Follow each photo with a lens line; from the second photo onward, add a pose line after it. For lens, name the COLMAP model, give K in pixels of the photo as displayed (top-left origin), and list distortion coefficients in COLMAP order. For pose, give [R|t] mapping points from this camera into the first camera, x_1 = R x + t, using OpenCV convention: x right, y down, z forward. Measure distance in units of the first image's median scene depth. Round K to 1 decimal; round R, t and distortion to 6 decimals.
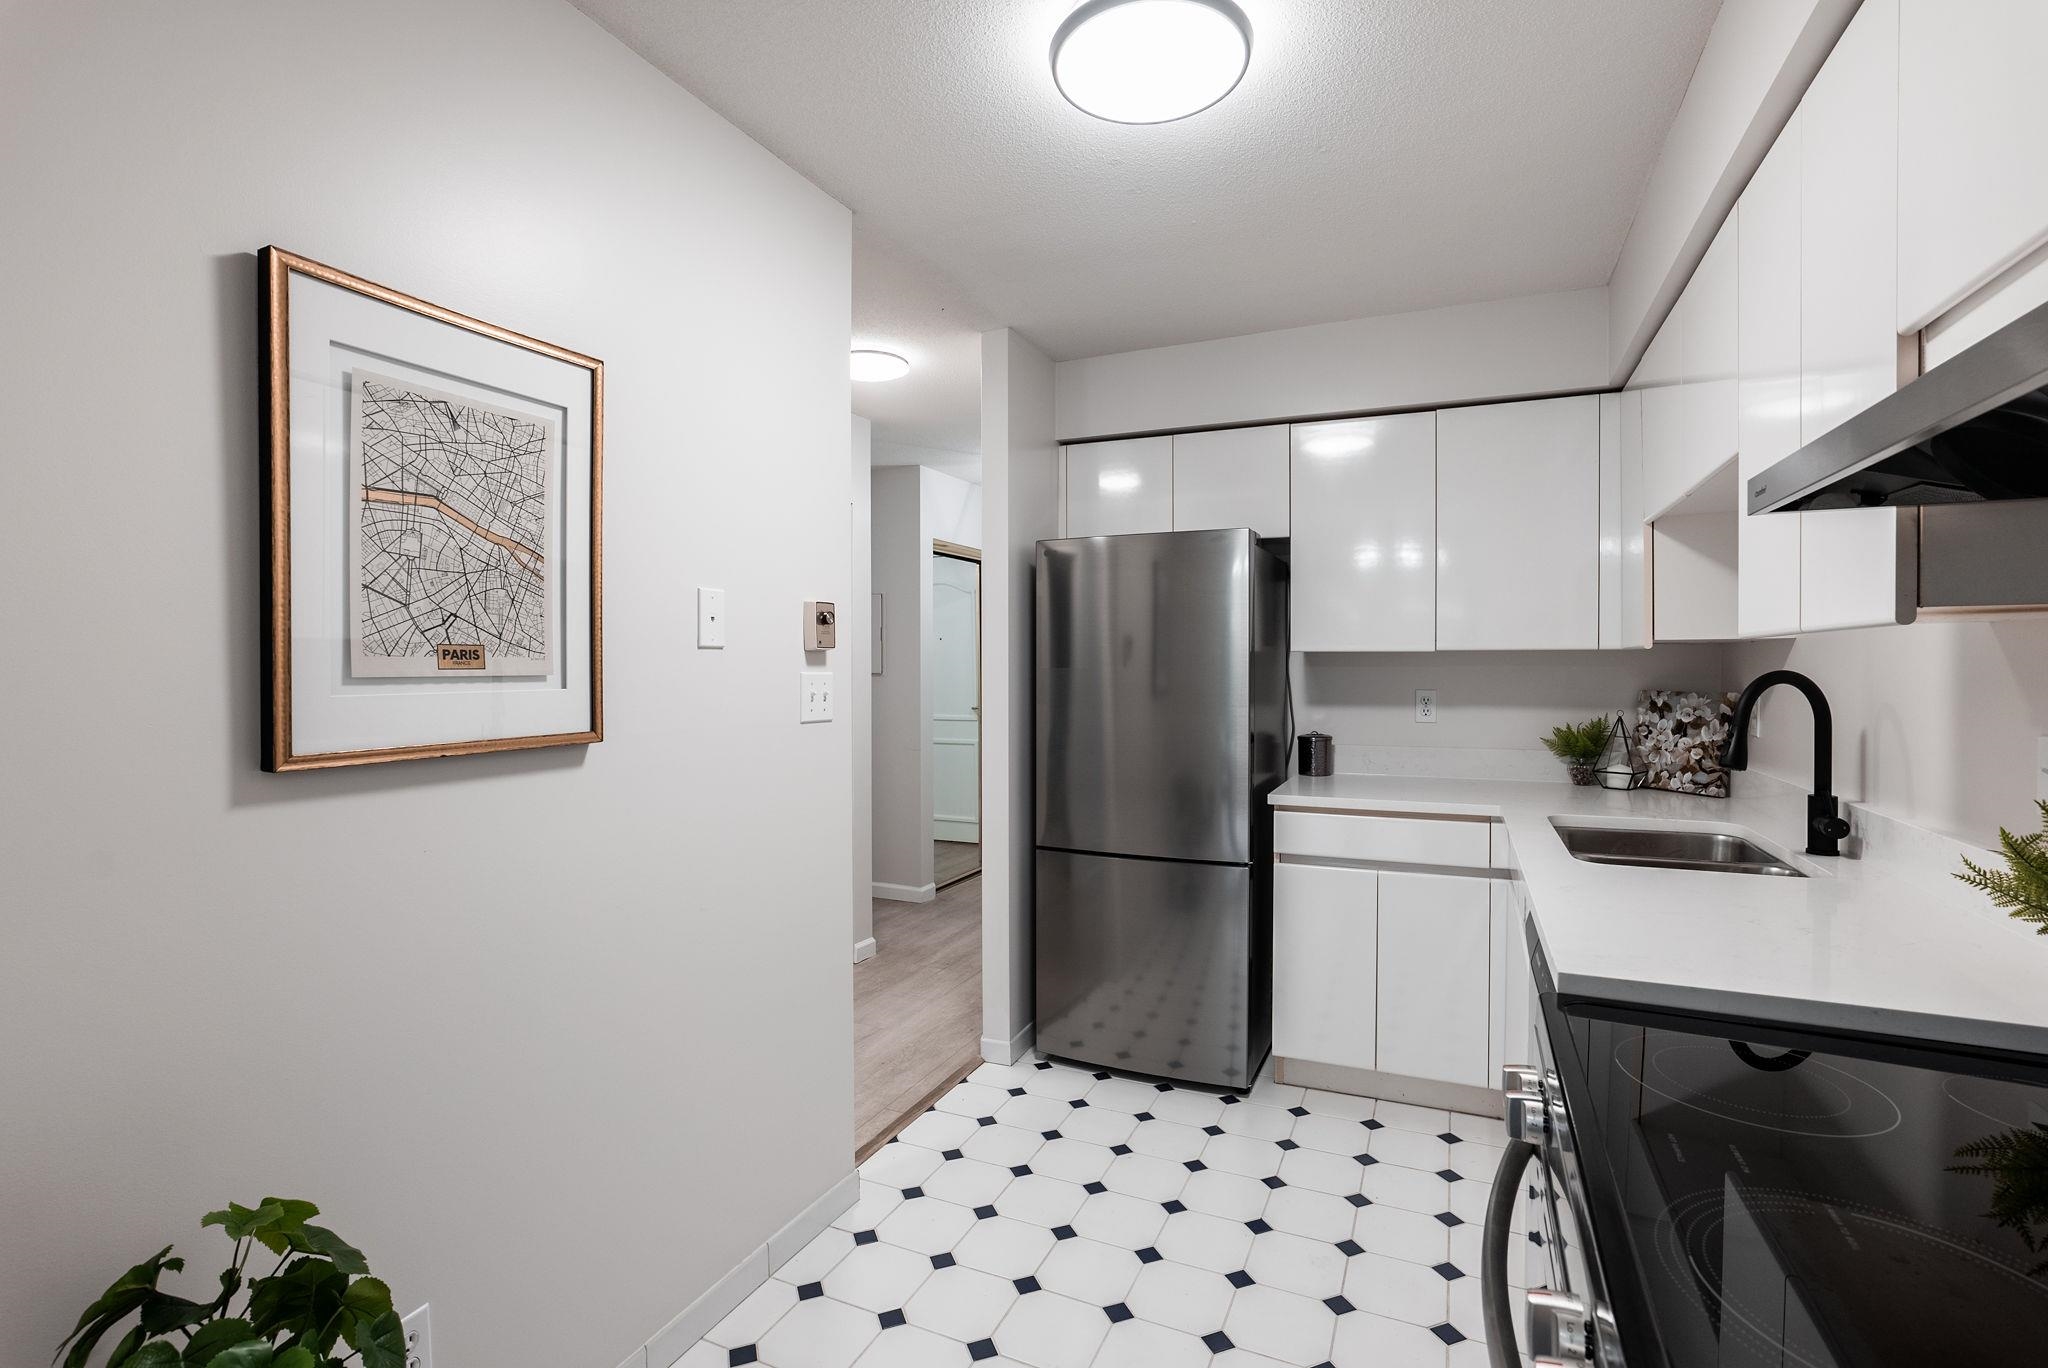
lens RADIAL K [[936.5, 0, 1065.6], [0, 936.5, 681.5], [0, 0, 1]] dist [-0.021086, 0.012774]
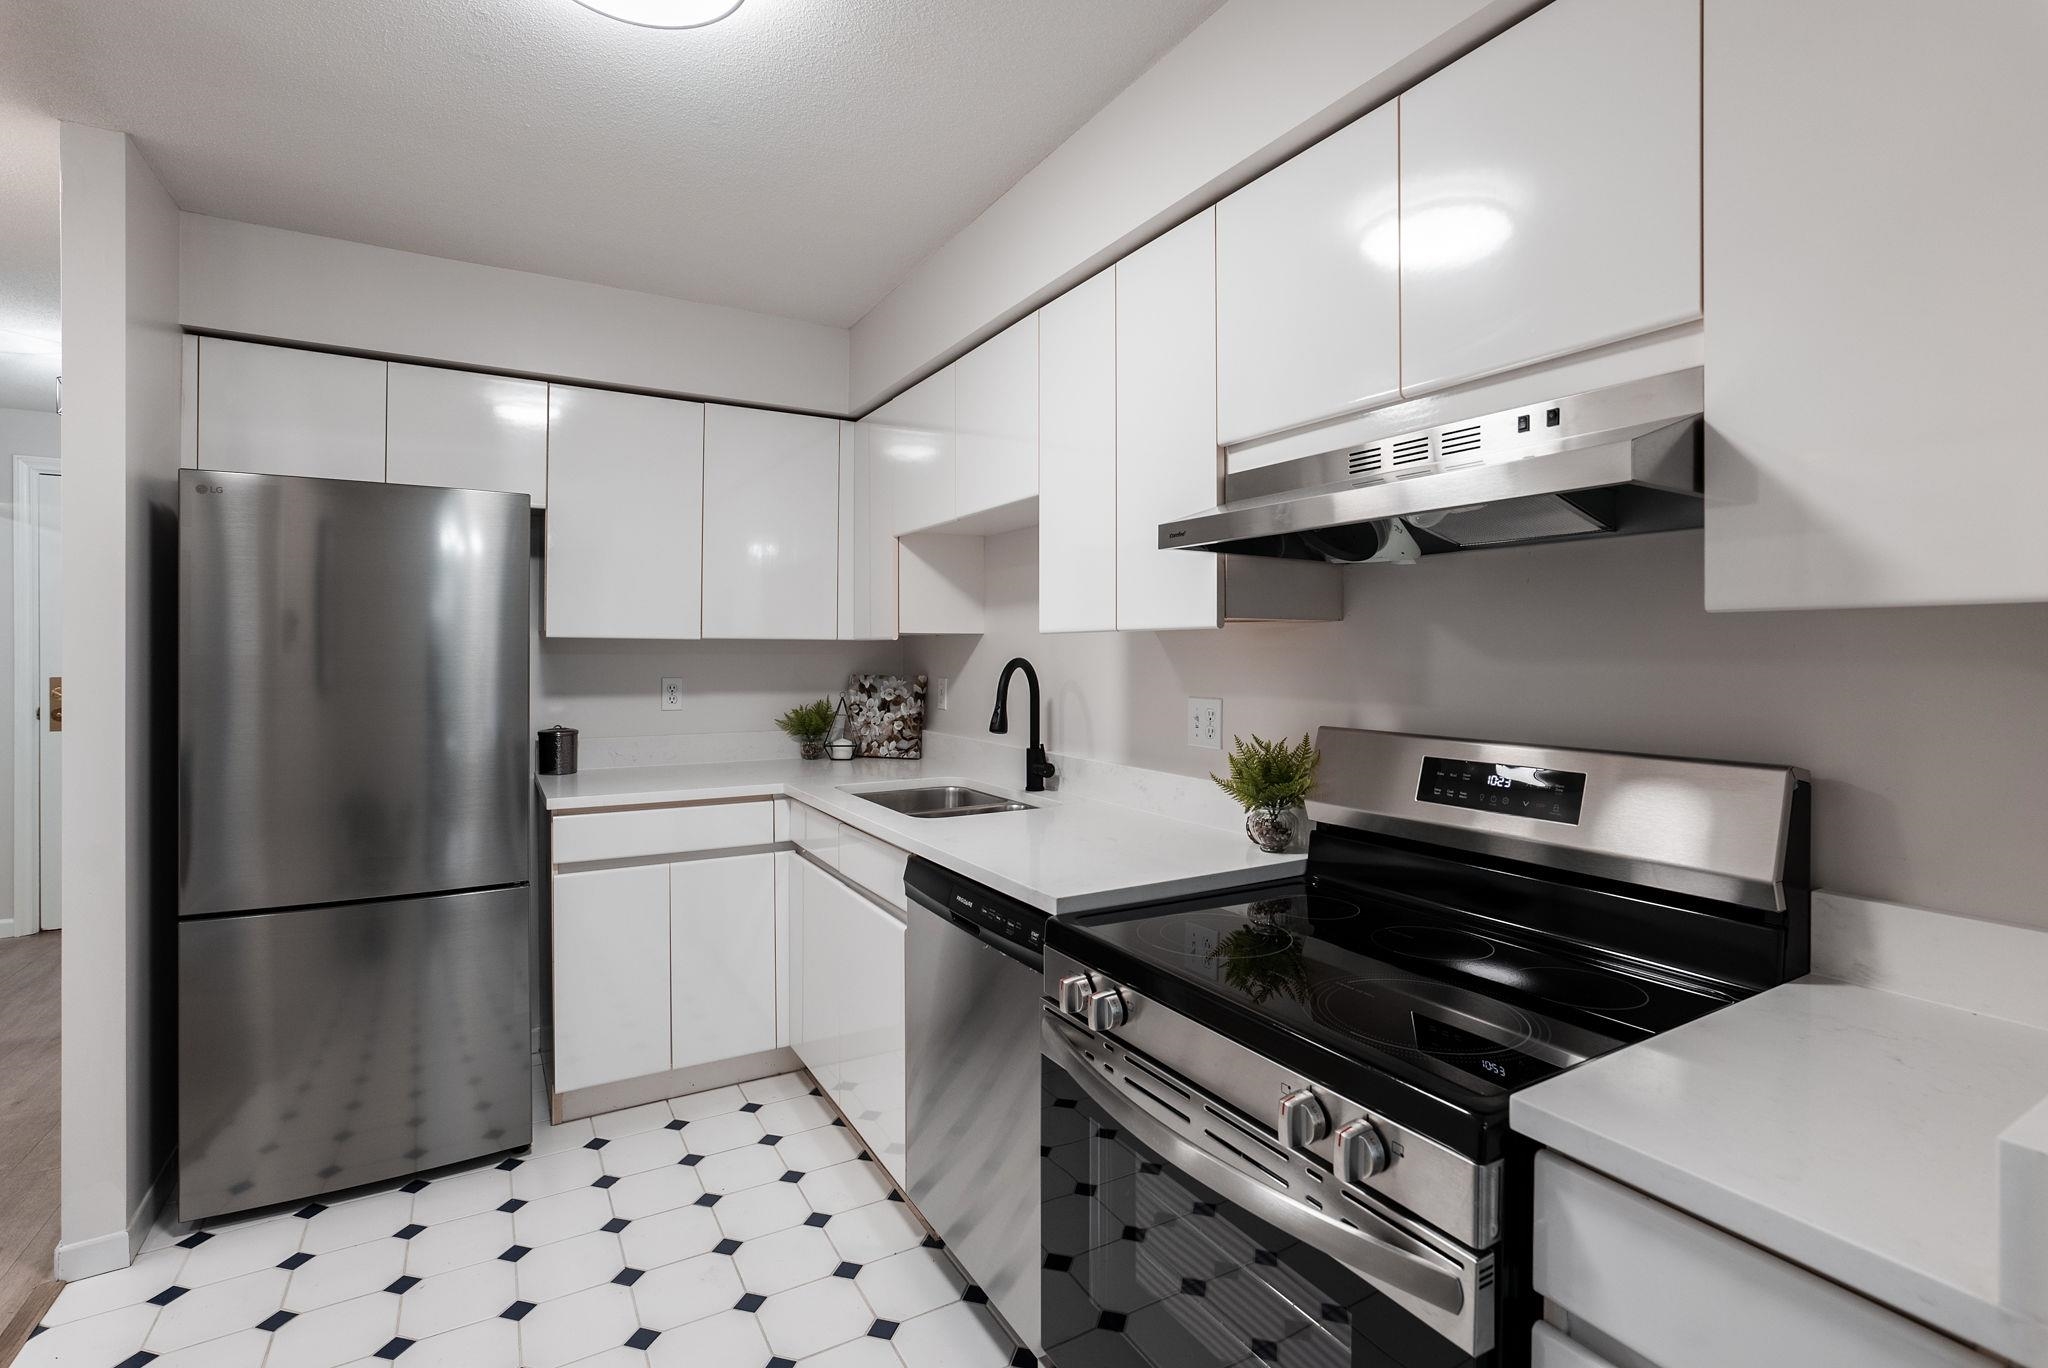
lens RADIAL K [[936.5, 0, 1029.2], [0, 936.5, 655.1], [0, 0, 1]] dist [-0.021086, 0.012774]
pose [[0.603650, 0.002501, 0.797246, -0.206380], [0.009035, 0.999909, -0.009977, -0.001986], [-0.797198, 0.013226, 0.603573, 0.105057]]
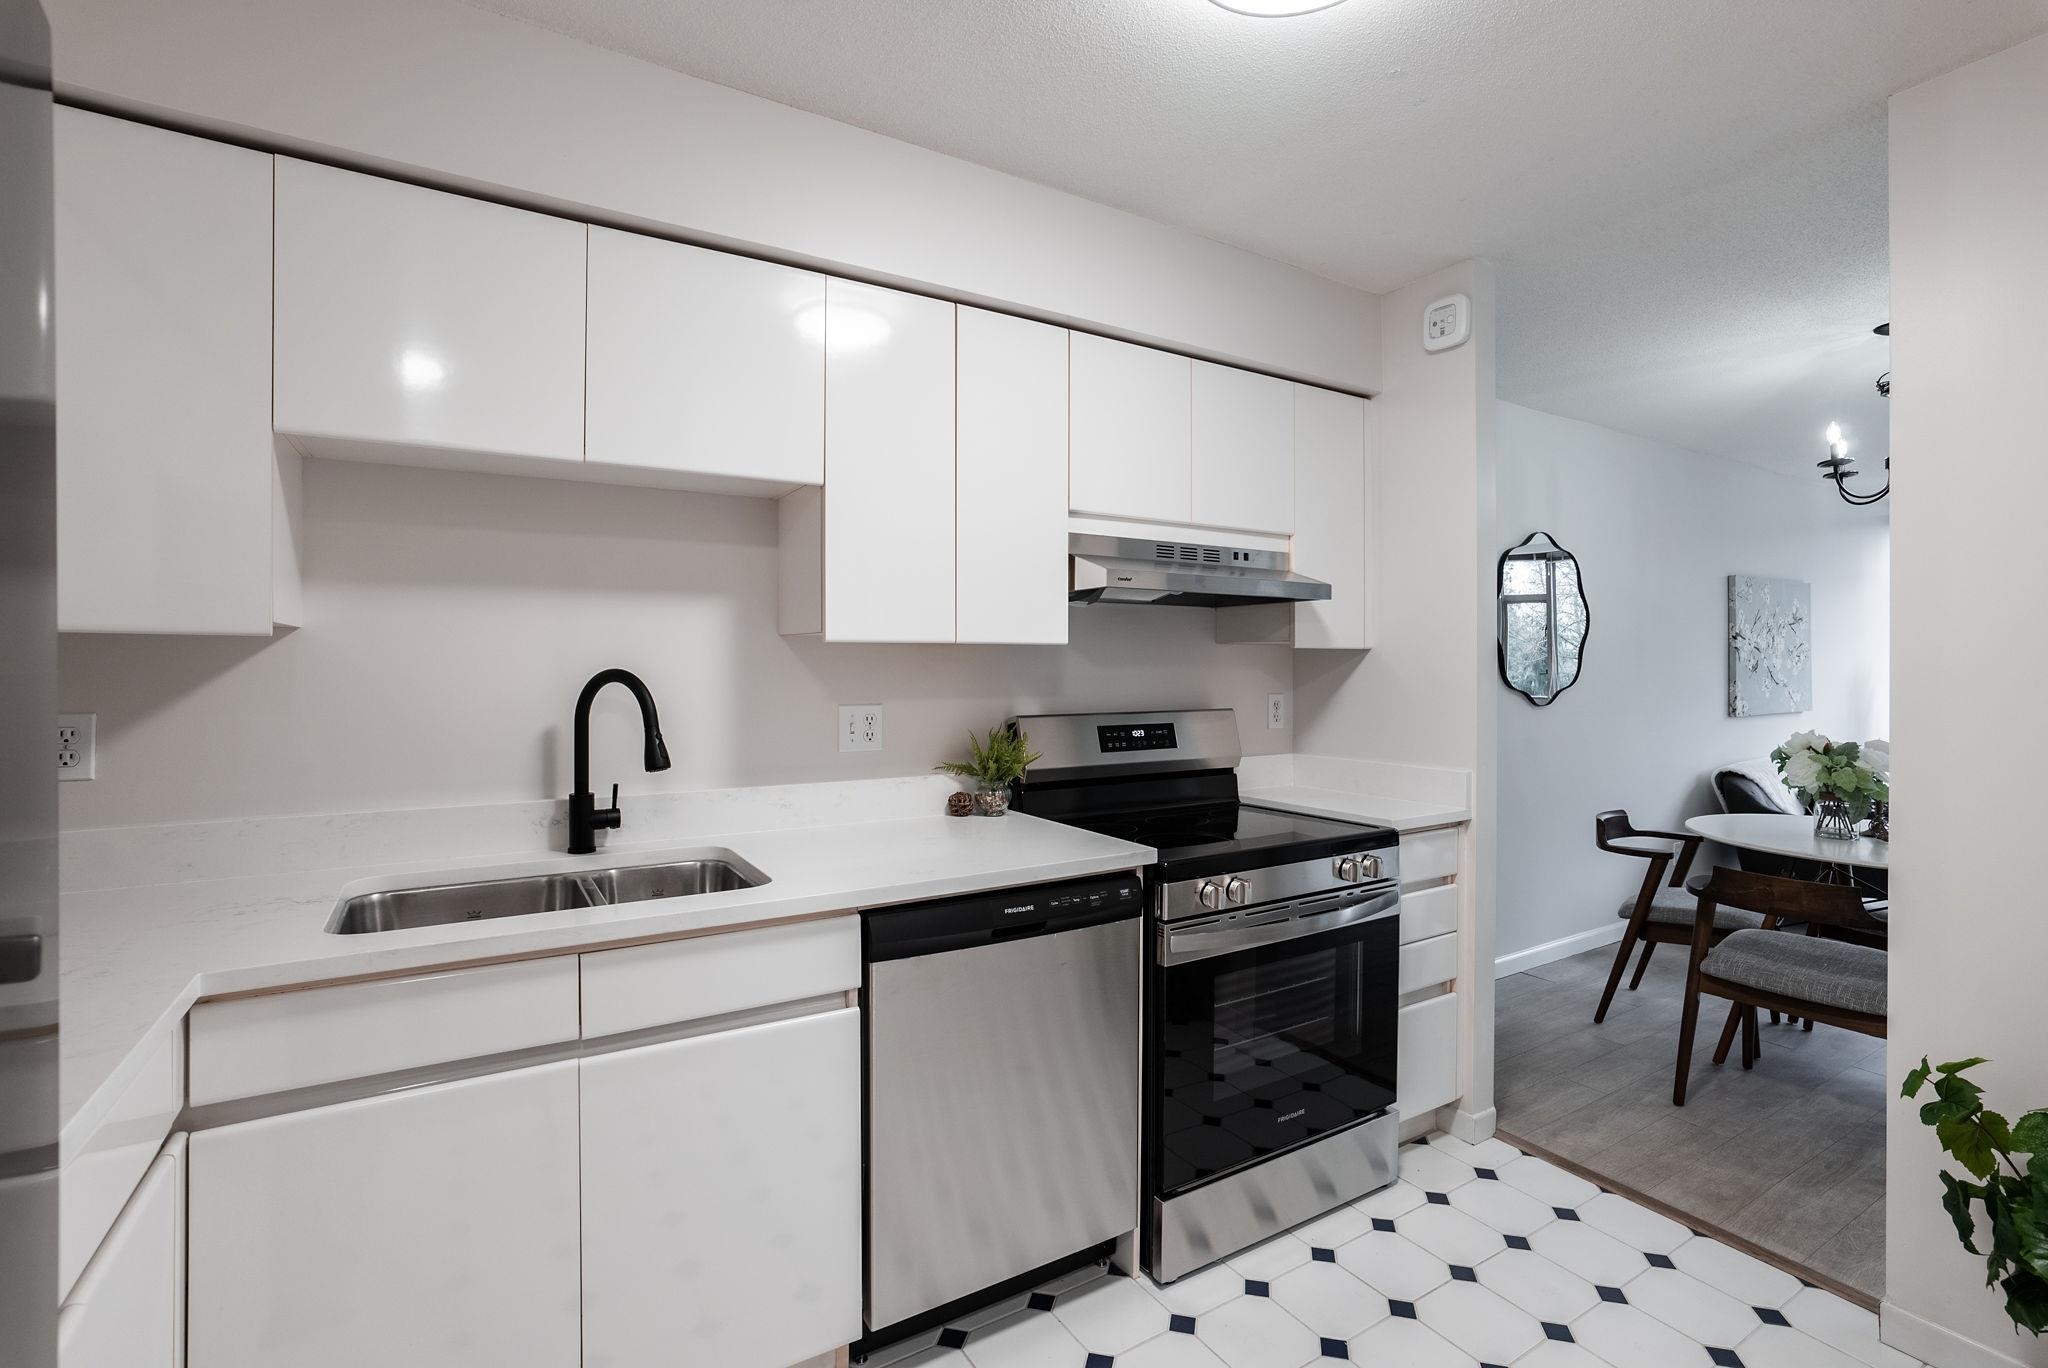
lens RADIAL K [[936.5, 0, 1026.2], [0, 936.5, 671.5], [0, 0, 1]] dist [-0.021086, 0.012774]
pose [[-0.803251, -0.006099, 0.595609, -0.113215], [0.007854, 0.999752, 0.020830, -0.017896], [-0.595589, 0.021410, -0.803004, 1.017732]]
